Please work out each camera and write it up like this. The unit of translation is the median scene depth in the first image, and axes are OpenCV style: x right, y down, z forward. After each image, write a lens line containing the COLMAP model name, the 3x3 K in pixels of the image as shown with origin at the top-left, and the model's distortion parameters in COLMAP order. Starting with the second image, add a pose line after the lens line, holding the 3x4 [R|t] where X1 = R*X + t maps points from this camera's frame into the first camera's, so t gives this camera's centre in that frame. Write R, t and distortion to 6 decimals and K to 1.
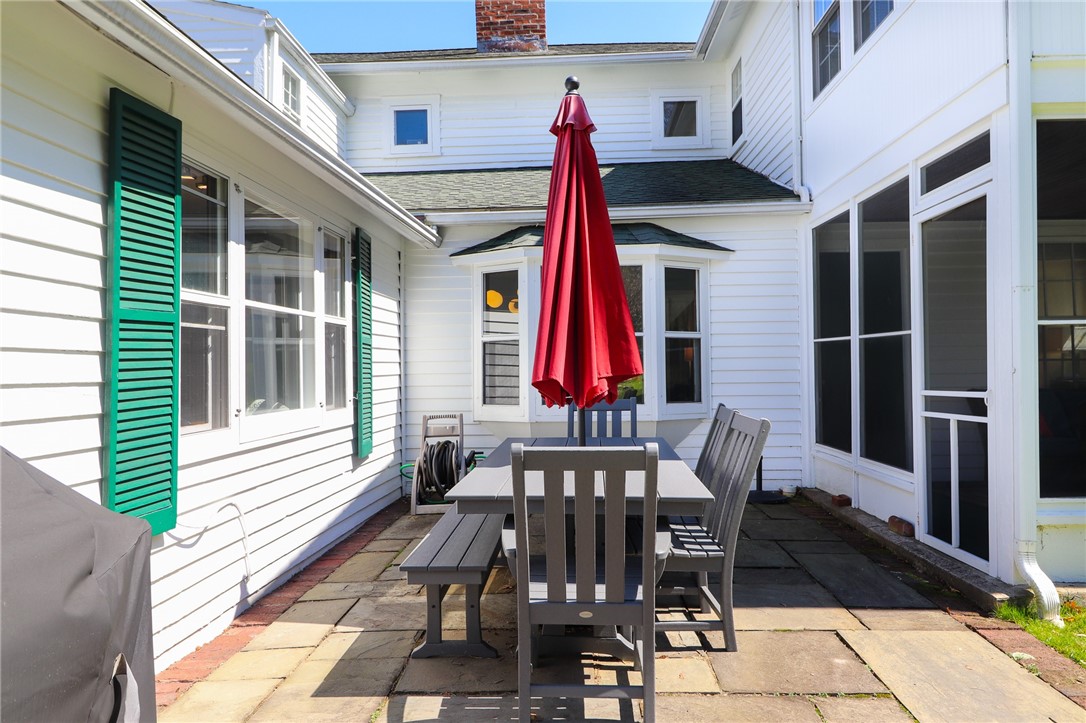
lens RADIAL K [[695.7, 0, 541.8], [0, 695.7, 361.4], [0, 0, 1]] dist [-0.000982, -0.000139]
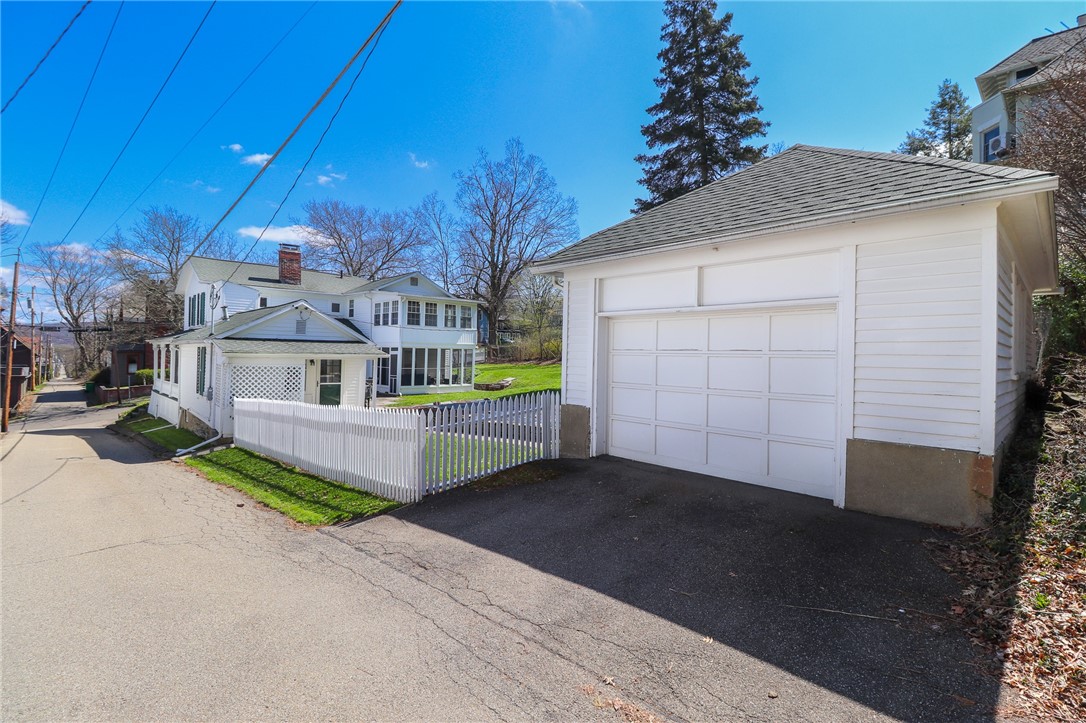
lens RADIAL K [[534.0, 0, 545.5], [0, 534.0, 359.0], [0, 0, 1]] dist [0.001800, -0.000166]
pose [[0.696395, 0.027781, 0.717120, -2.599328], [-0.033026, 0.999432, -0.006646, -0.162261], [-0.716898, -0.019056, 0.696918, -4.530629]]
